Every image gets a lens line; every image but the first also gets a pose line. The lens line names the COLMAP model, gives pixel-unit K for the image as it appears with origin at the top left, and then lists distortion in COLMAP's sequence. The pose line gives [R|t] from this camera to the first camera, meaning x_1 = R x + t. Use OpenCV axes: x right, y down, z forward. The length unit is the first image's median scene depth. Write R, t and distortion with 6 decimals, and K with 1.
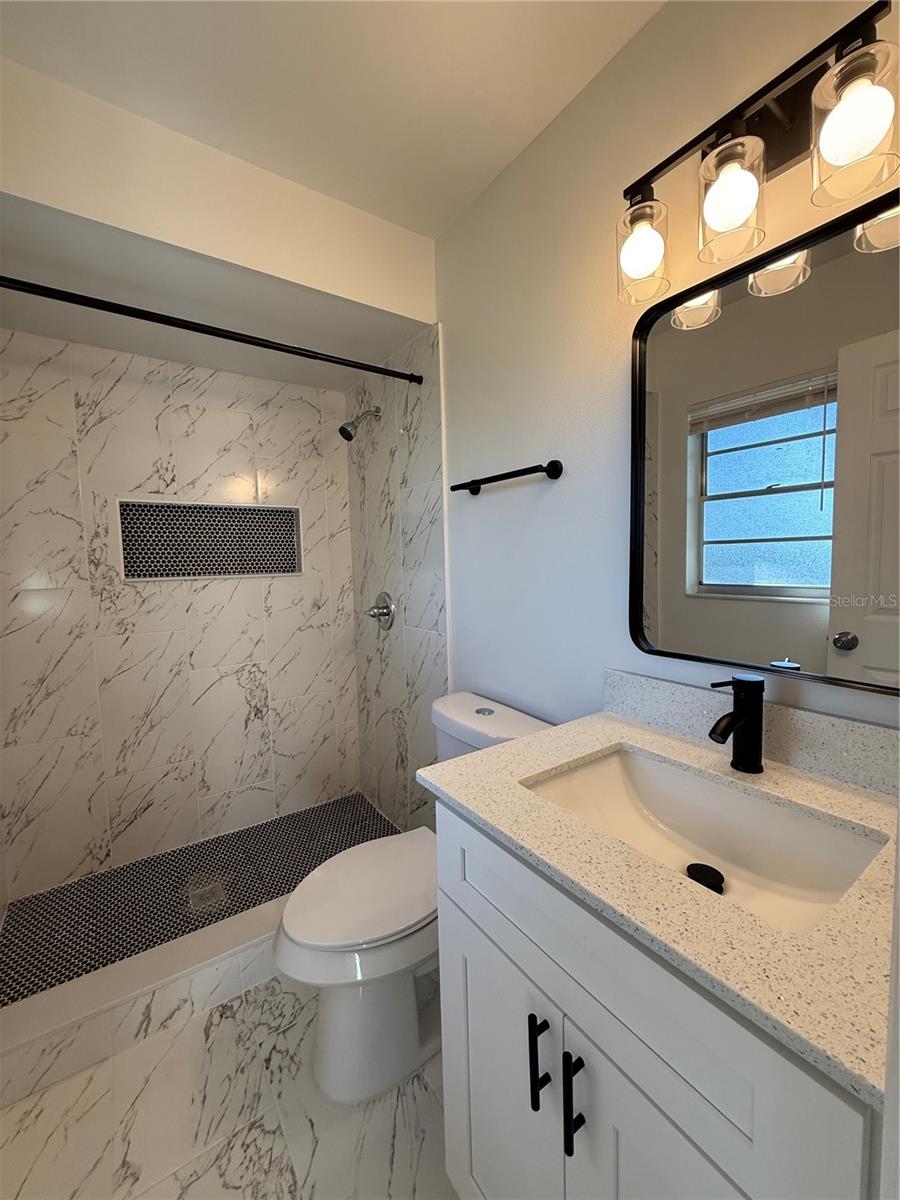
lens RADIAL K [[476.0, 0, 452.2], [0, 476.0, 595.9], [0, 0, 1]] dist [-0.000056, 0.000439]
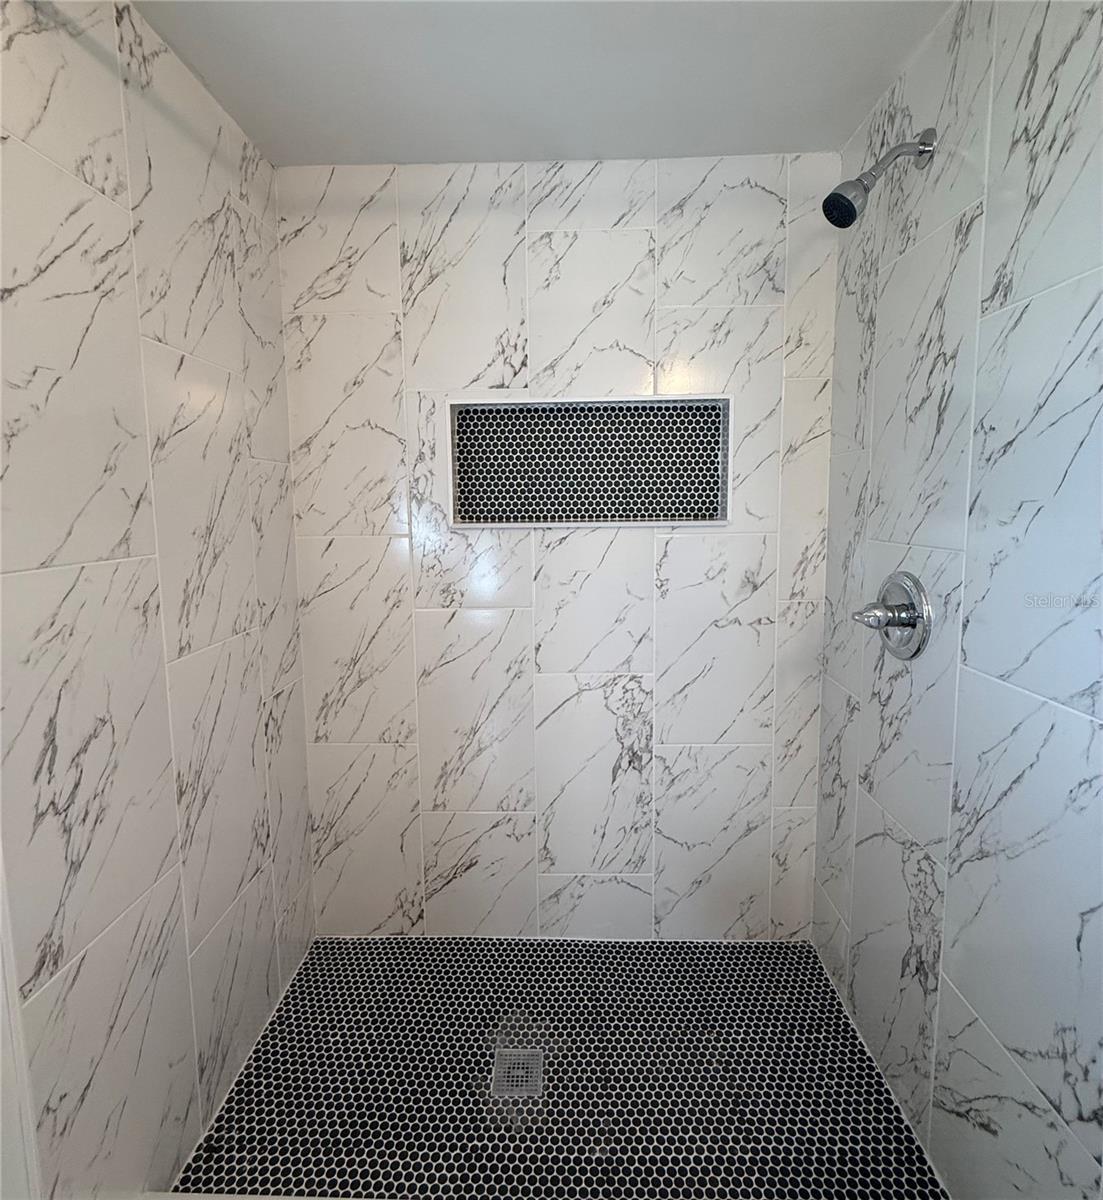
lens RADIAL K [[584.2, 0, 550.0], [0, 584.2, 562.4], [0, 0, 1]] dist [0.001687, 0.000149]
pose [[0.800124, 0.075883, -0.595015, -0.085487], [-0.051981, 0.997006, 0.057250, -0.031156], [0.597577, -0.014877, 0.801673, 0.377578]]
